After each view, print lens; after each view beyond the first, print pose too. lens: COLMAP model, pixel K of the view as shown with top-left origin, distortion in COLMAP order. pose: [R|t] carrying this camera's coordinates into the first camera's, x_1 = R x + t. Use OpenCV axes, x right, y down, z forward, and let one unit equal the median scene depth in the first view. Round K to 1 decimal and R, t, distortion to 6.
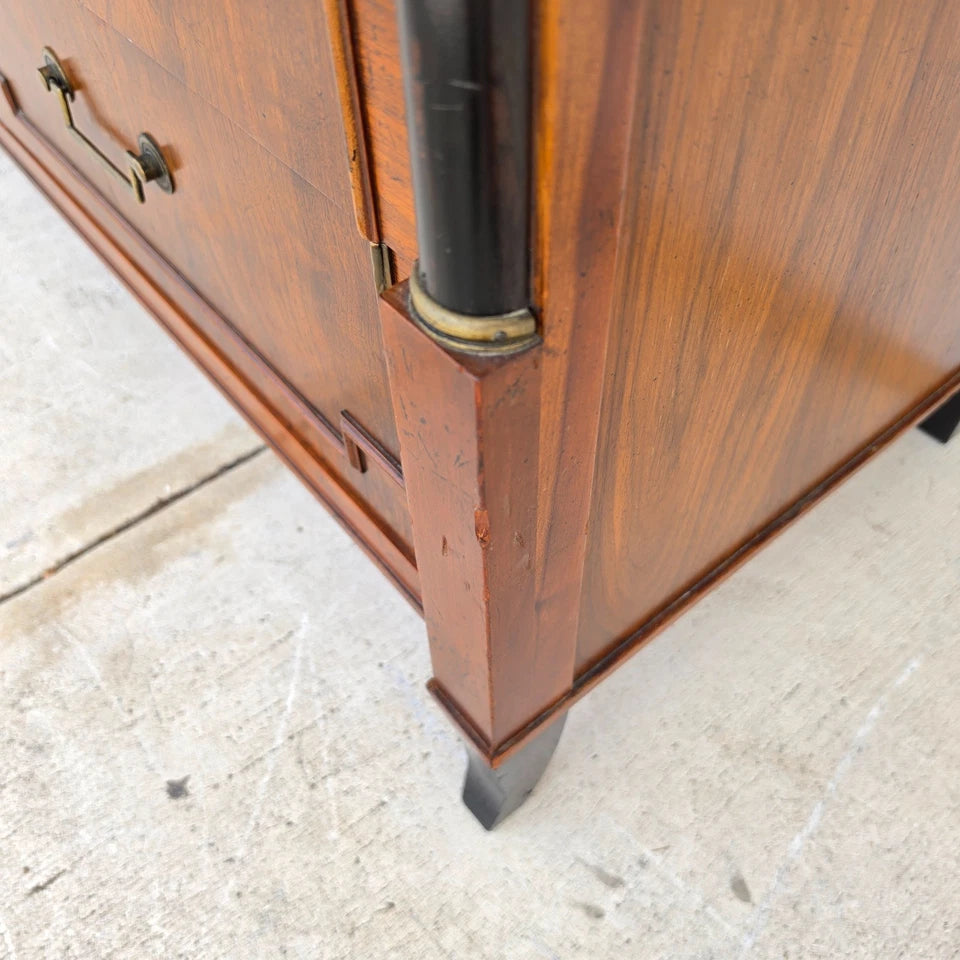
lens RADIAL K [[889.0, 0, 480.0], [0, 889.0, 480.0], [0, 0, 1]] dist [0.091844, -0.180983]
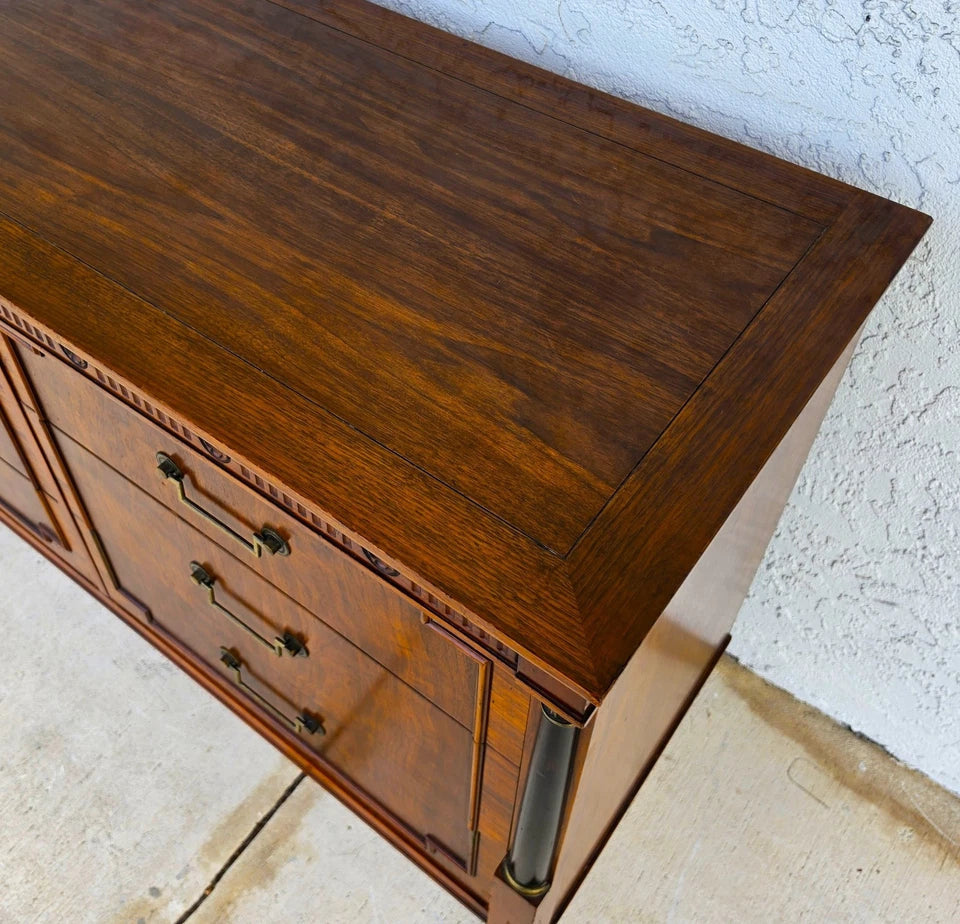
lens RADIAL K [[1029.1, 0, 403.2], [0, 1029.1, 347.5], [0, 0, 1]] dist [0.080144, -0.138069]
pose [[0.975247, -0.154192, 0.158484, -0.319154], [0.164695, 0.984791, -0.055347, -0.828962], [-0.147540, 0.080078, 0.985809, -1.191089]]
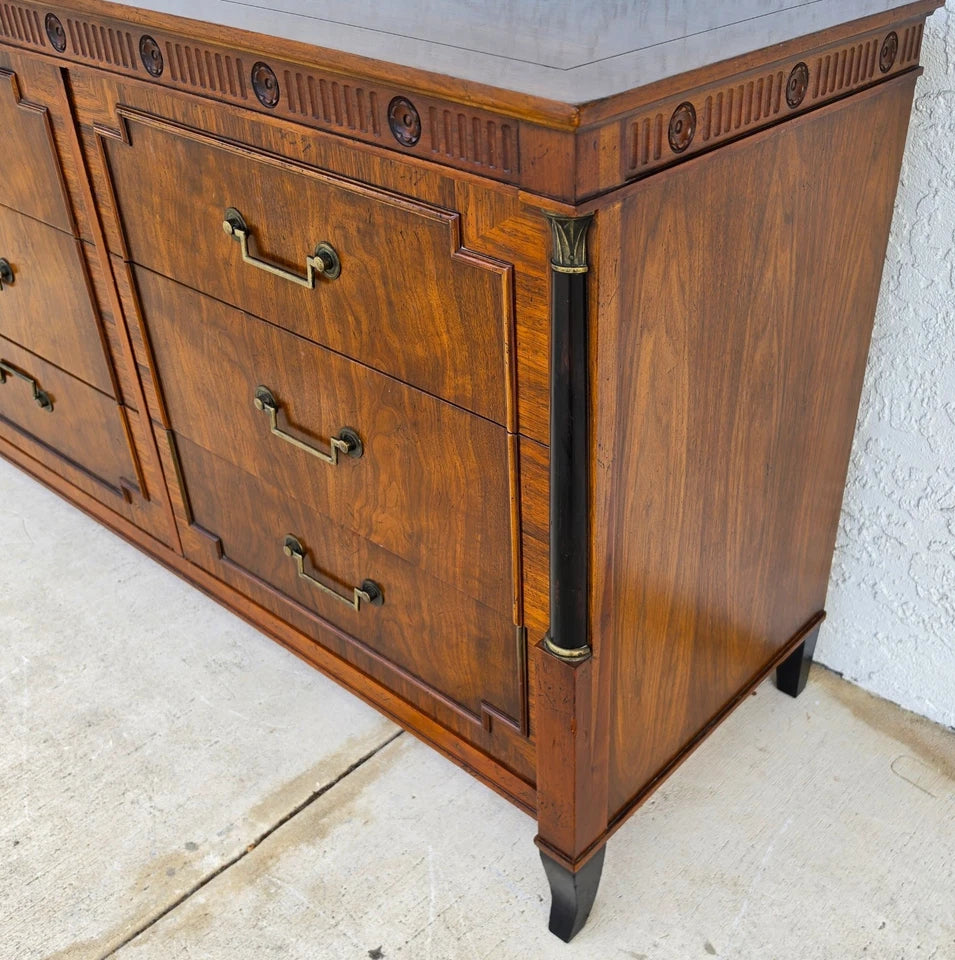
lens RADIAL K [[1087.8, 0, 578.1], [0, 1087.8, 504.8], [0, 0, 1]] dist [0.111371, -0.192727]
pose [[0.979976, -0.077607, 0.183367, -0.269935], [0.129020, 0.948927, -0.287907, 0.185166], [-0.151658, 0.305800, 0.939939, -1.158034]]
